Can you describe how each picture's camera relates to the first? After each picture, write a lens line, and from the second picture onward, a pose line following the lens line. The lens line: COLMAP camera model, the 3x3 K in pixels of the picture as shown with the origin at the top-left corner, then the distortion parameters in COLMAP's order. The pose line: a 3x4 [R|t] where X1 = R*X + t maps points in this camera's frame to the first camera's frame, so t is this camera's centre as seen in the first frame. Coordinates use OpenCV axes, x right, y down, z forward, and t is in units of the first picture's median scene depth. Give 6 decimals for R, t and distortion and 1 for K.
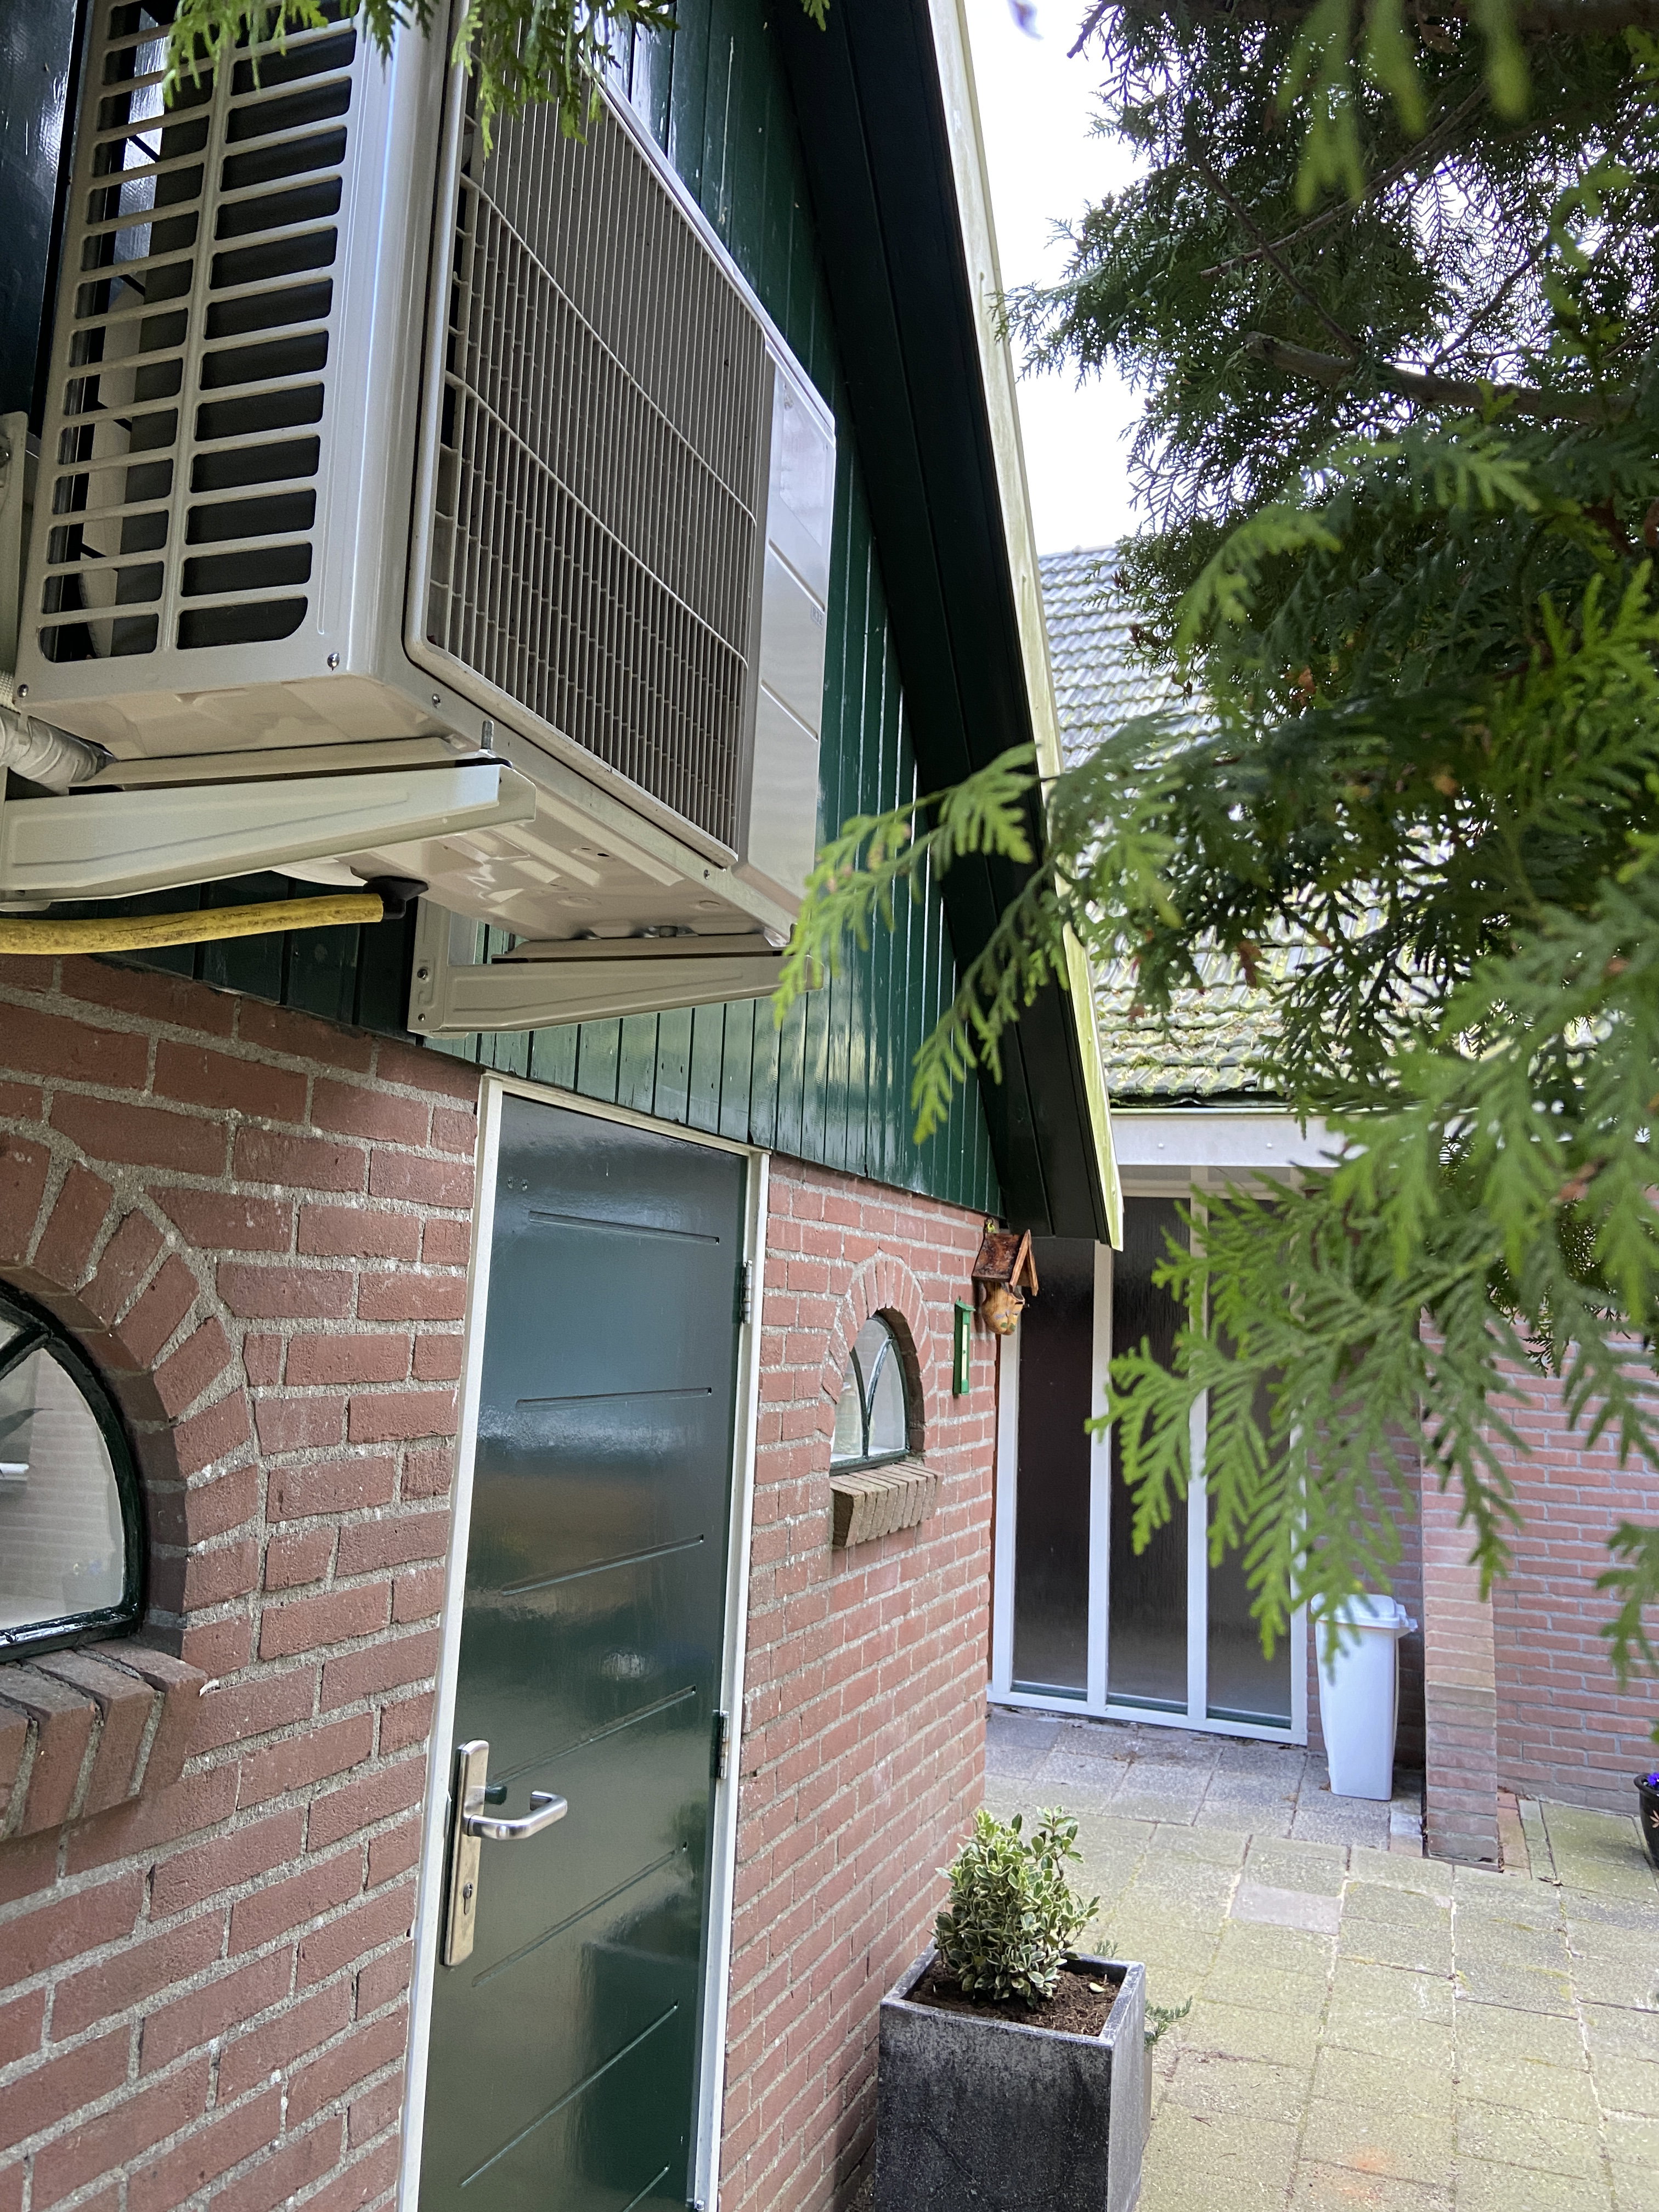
lens RADIAL K [[1665.3, 0, 818.7], [0, 1665.3, 1093.9], [0, 0, 1]] dist [0.130216, -0.156576]
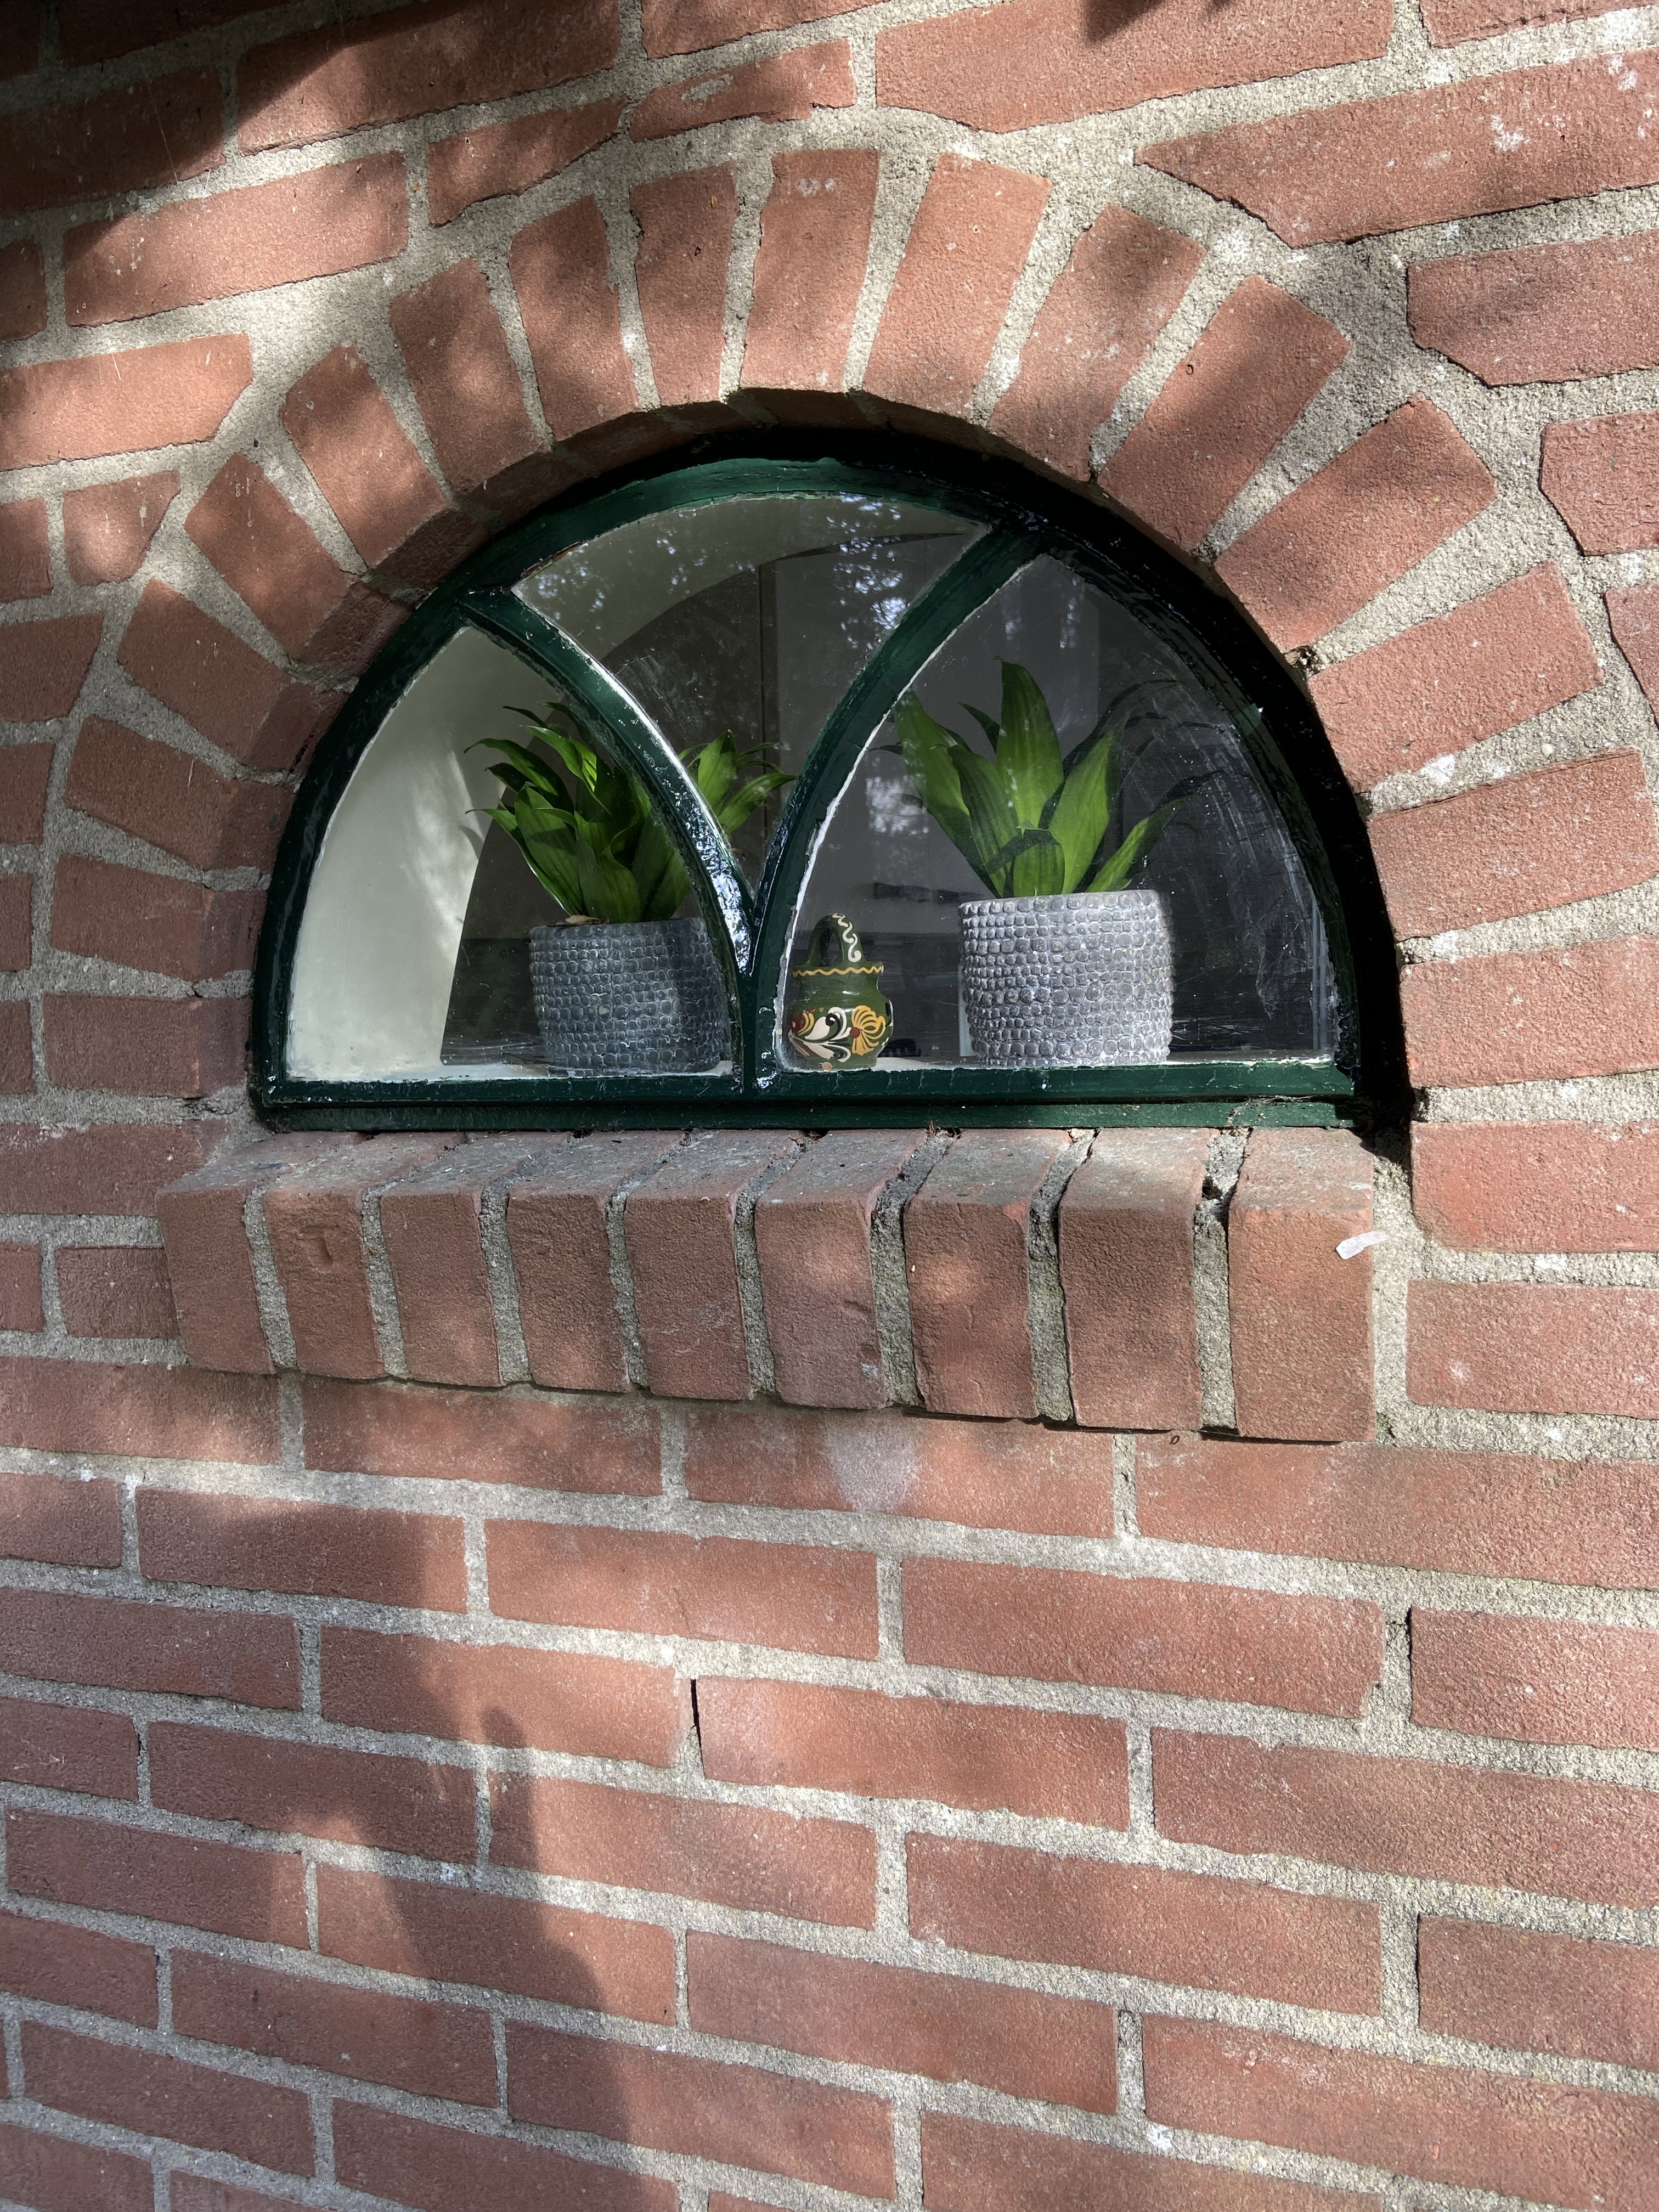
lens RADIAL K [[1665.3, 0, 818.7], [0, 1665.3, 1093.9], [0, 0, 1]] dist [0.130216, -0.156576]
pose [[0.007894, 0.025798, -0.999636, 0.031530], [0.161546, 0.986503, 0.026735, 0.129885], [0.986834, -0.161699, 0.003620, 0.406019]]
